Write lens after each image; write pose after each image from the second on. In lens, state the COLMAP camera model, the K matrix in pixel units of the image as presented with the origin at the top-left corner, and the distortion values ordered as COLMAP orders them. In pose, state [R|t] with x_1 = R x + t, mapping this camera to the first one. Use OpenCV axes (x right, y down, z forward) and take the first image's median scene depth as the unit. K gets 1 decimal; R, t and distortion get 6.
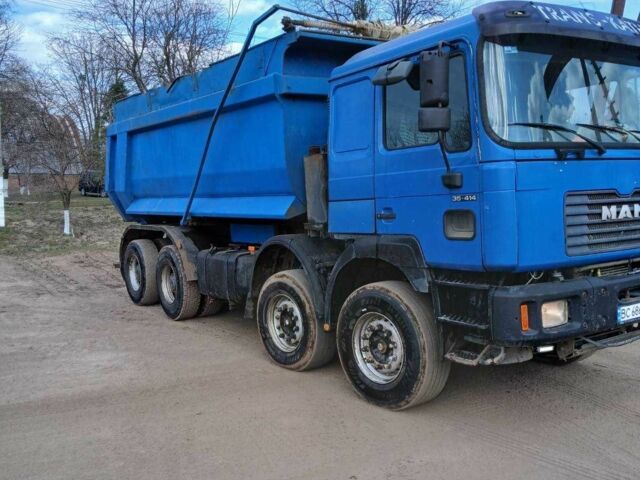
lens RADIAL K [[656.1, 0, 320.0], [0, 656.1, 240.0], [0, 0, 1]] dist [0.141646, -0.341877]
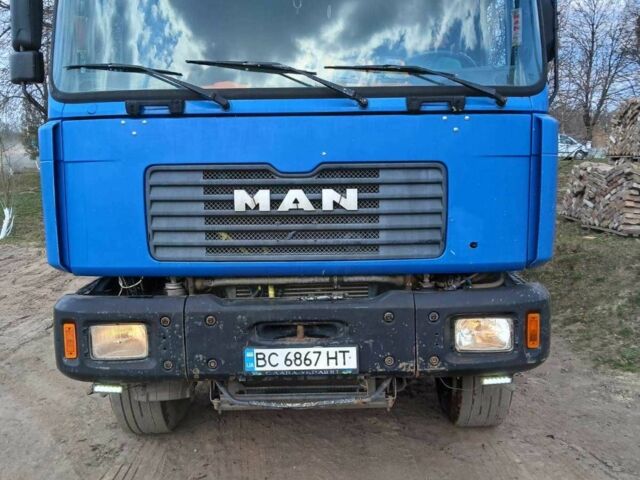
lens RADIAL K [[656.1, 0, 320.0], [0, 656.1, 240.0], [0, 0, 1]] dist [0.141646, -0.341877]
pose [[0.826250, 0.092826, -0.555602, 0.847669], [-0.054227, 0.994855, 0.085571, -0.061230], [0.560687, -0.040574, 0.827033, 0.516279]]
